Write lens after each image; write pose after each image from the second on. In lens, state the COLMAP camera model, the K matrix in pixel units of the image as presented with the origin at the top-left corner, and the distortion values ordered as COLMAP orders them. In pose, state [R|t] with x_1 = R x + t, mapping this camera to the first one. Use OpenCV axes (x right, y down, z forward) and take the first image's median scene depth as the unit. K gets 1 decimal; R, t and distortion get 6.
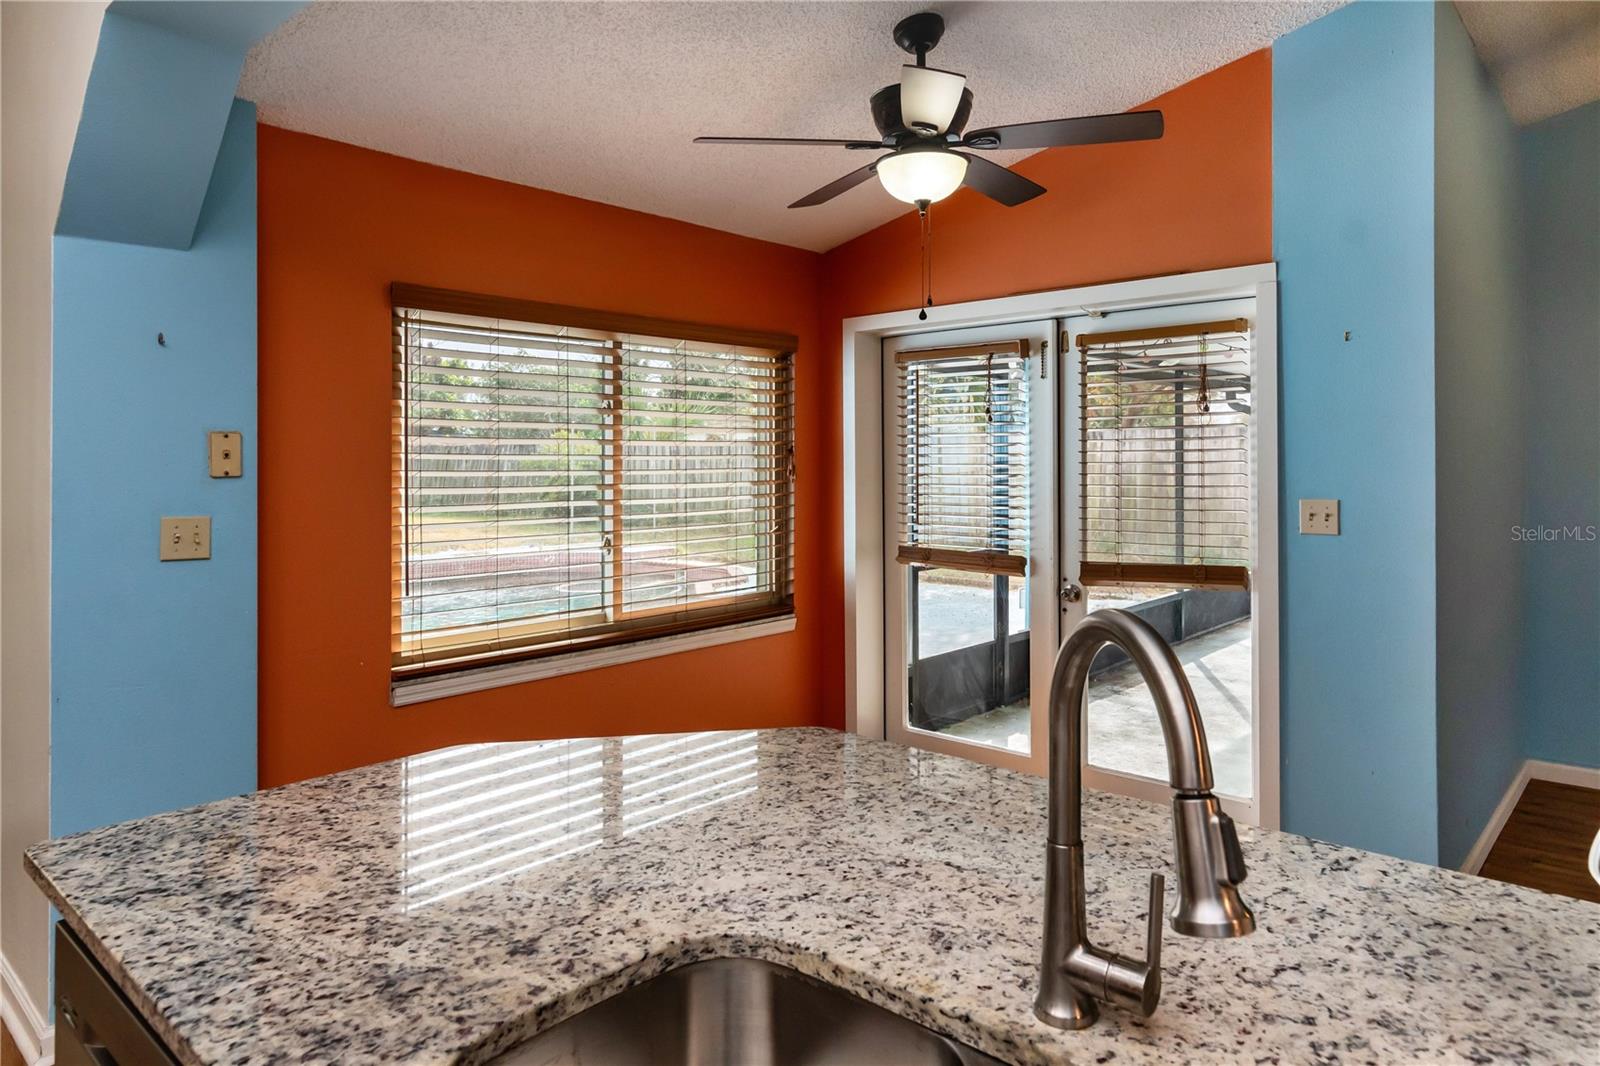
lens RADIAL K [[1003.3, 0, 814.5], [0, 1003.3, 463.0], [0, 0, 1]] dist [0.001698, -0.000204]
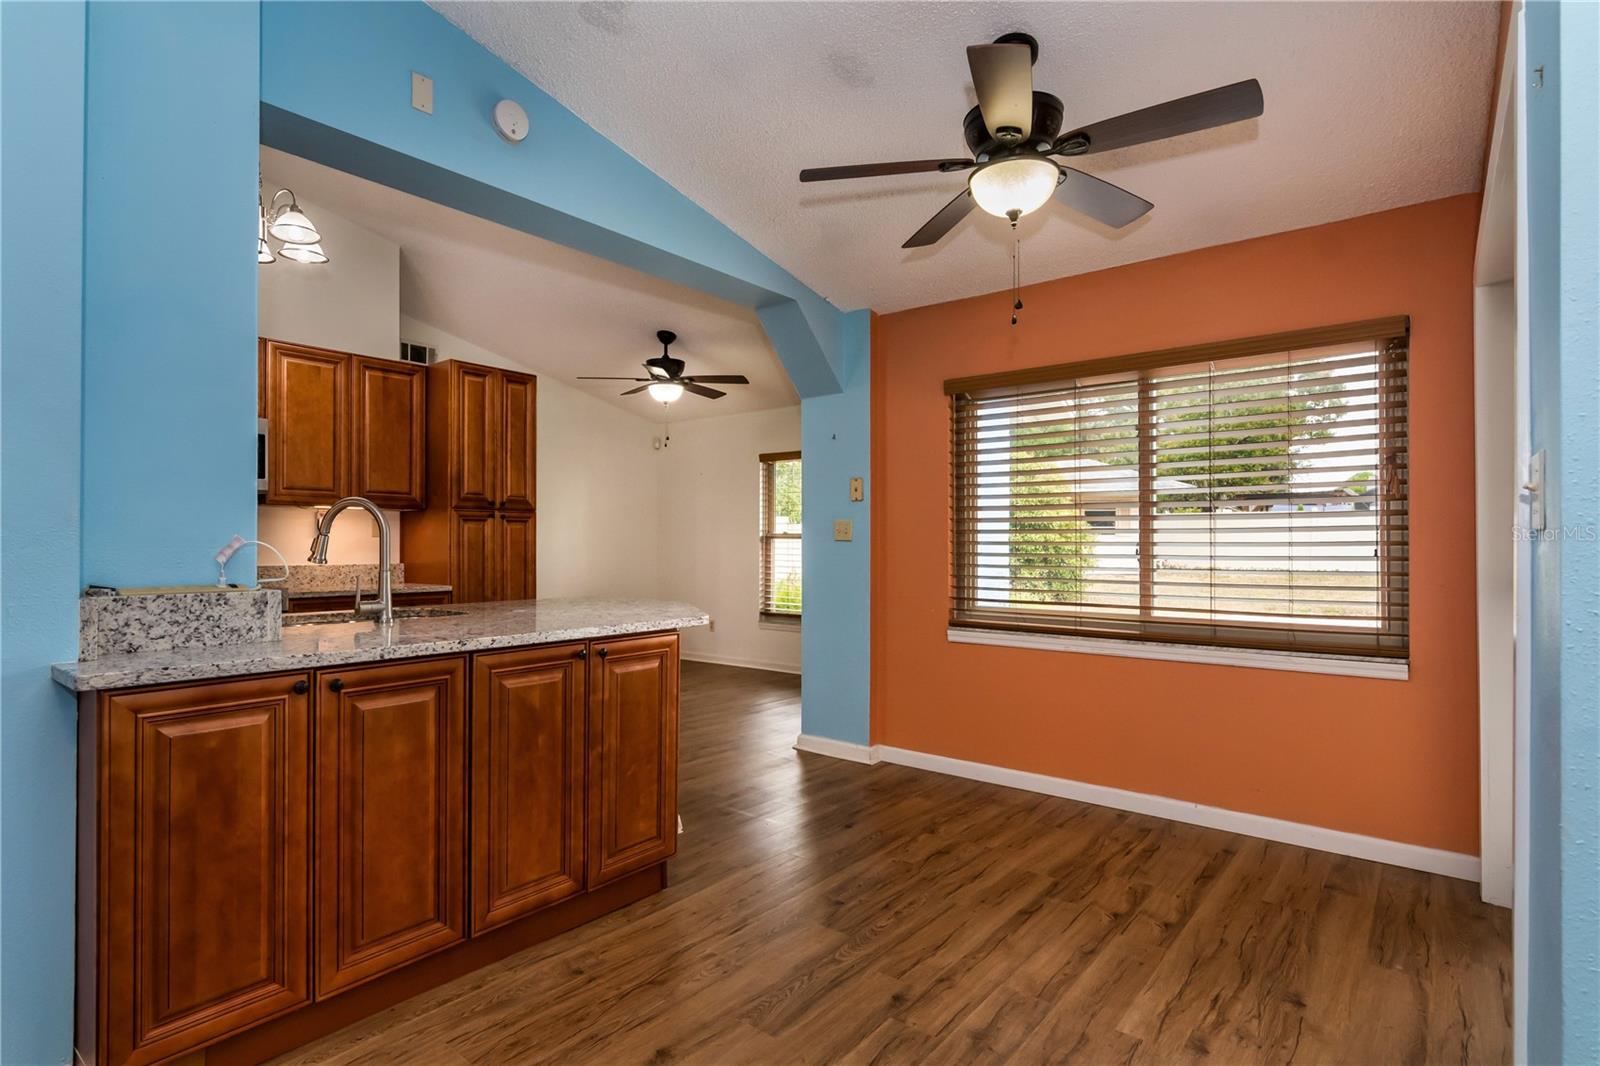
lens RADIAL K [[800.0, 0, 755.2], [0, 800.0, 540.0], [0, 0, 1]] dist [0.001064, -0.000442]
pose [[0.027993, 0.000773, -0.999608, 2.311685], [-0.002268, 0.999997, 0.000709, 0.211432], [0.999606, 0.002247, 0.027995, 1.738016]]
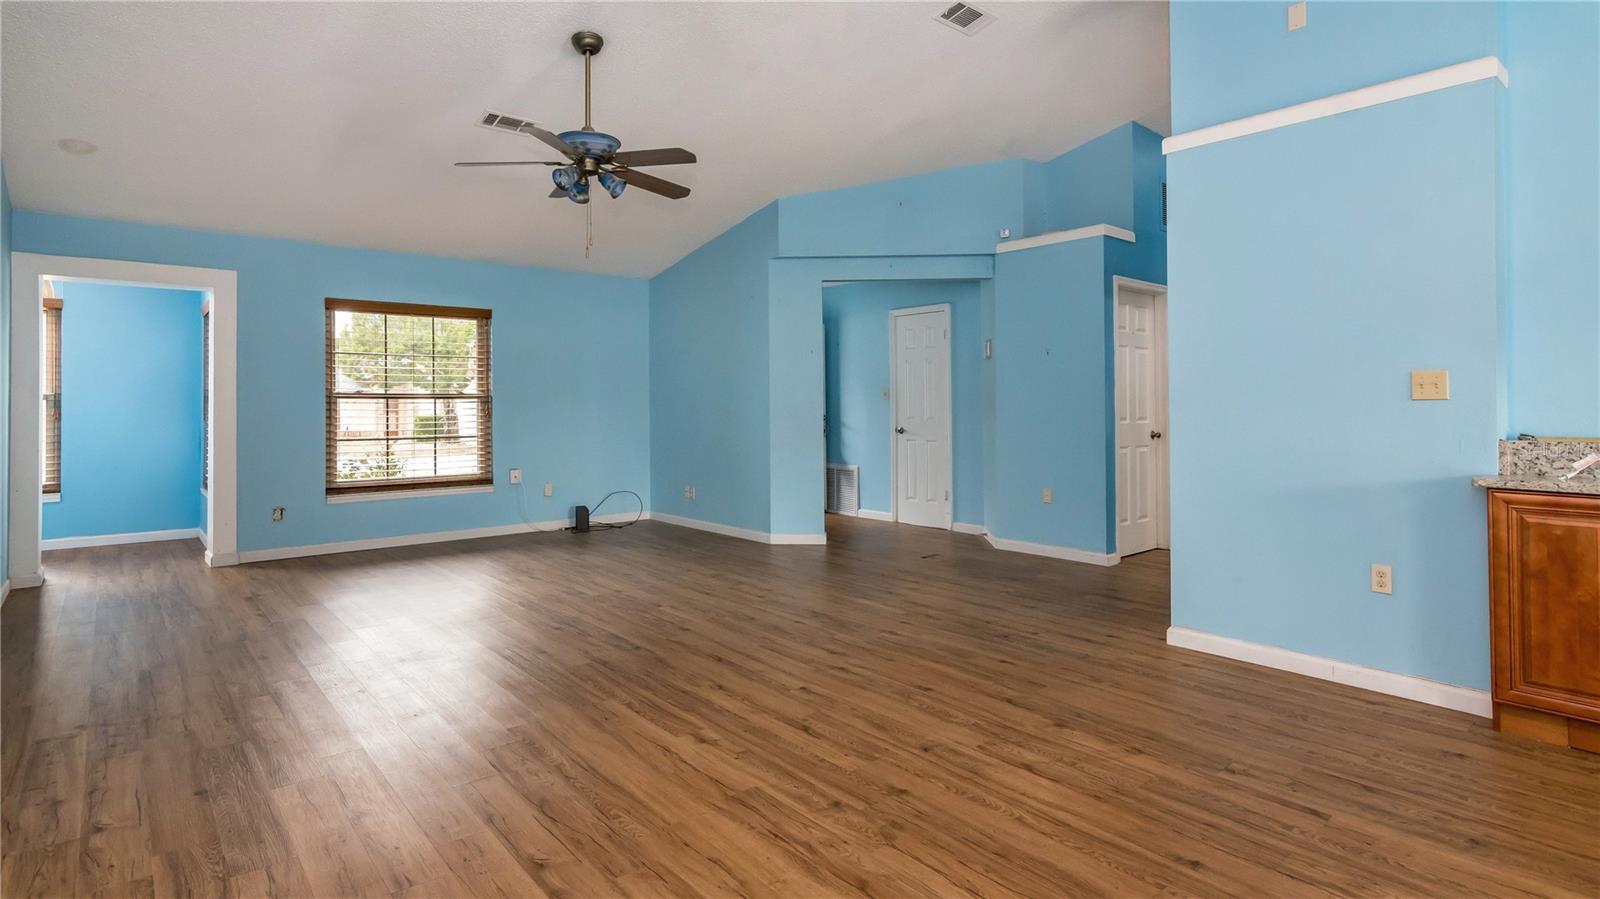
lens RADIAL K [[795.4, 0, 793.0], [0, 795.4, 394.5], [0, 0, 1]] dist [-0.002803, -0.000391]
pose [[-0.992458, 0.007973, 0.122324, 2.788008], [0.007068, 0.999944, -0.007830, 0.177152], [-0.122380, -0.006907, -0.992459, 3.358336]]
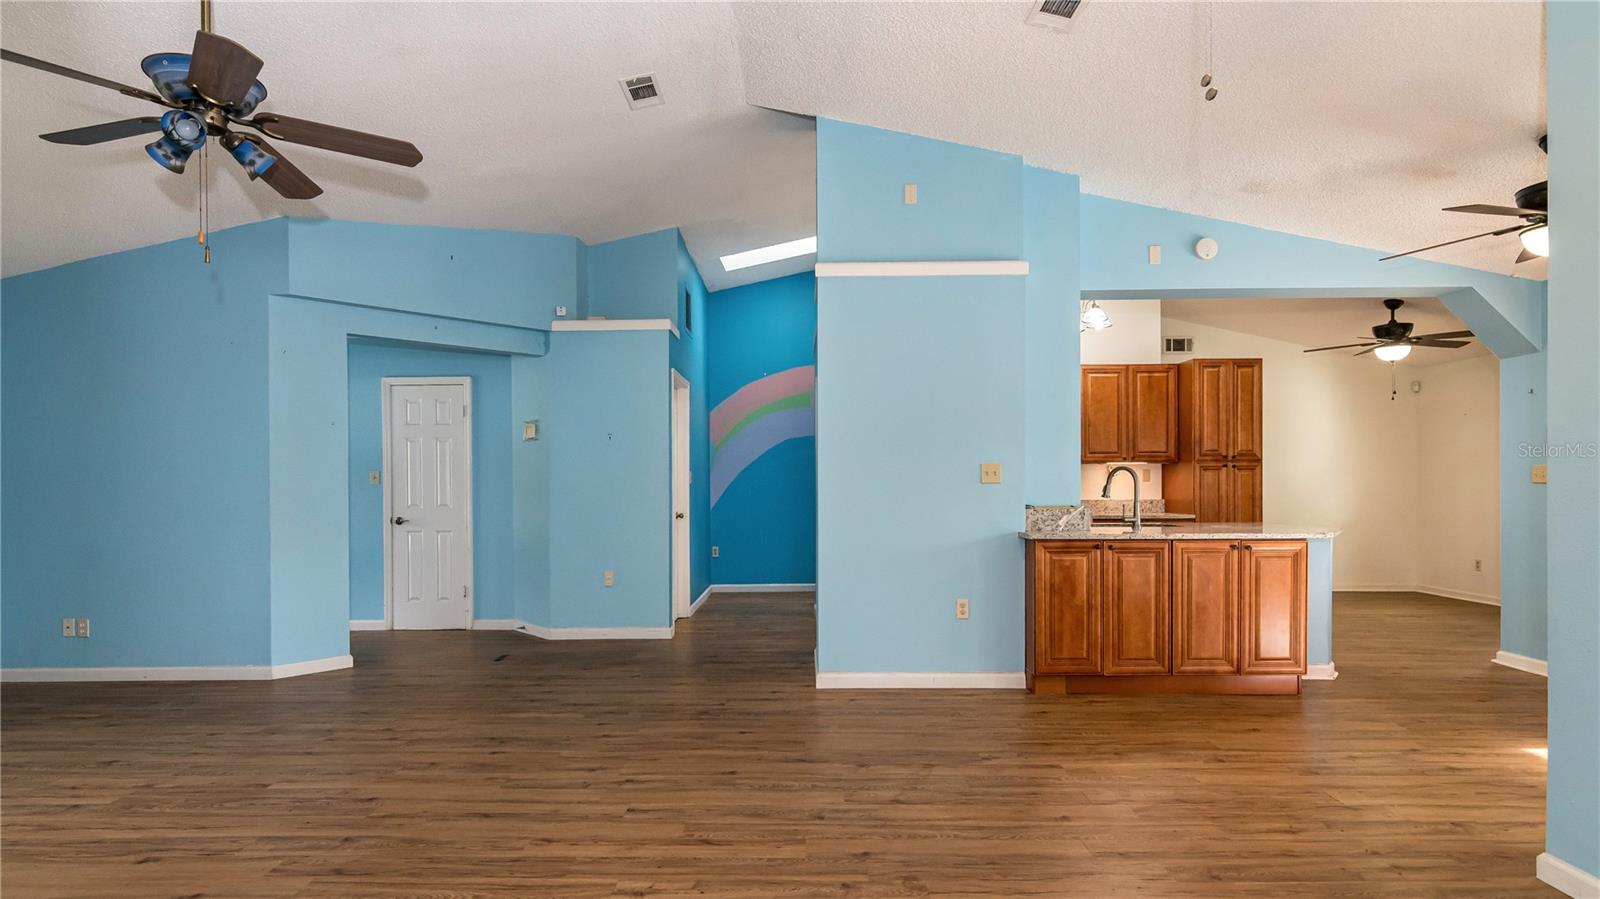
lens RADIAL K [[800.6, 0, 809.3], [0, 800.6, 488.5], [0, 0, 1]] dist [-0.002756, -0.000042]
pose [[-0.743097, 0.014225, -0.669033, 4.302542], [0.008373, 0.999893, 0.011960, 0.160127], [0.669132, 0.003286, -0.743137, 2.812078]]
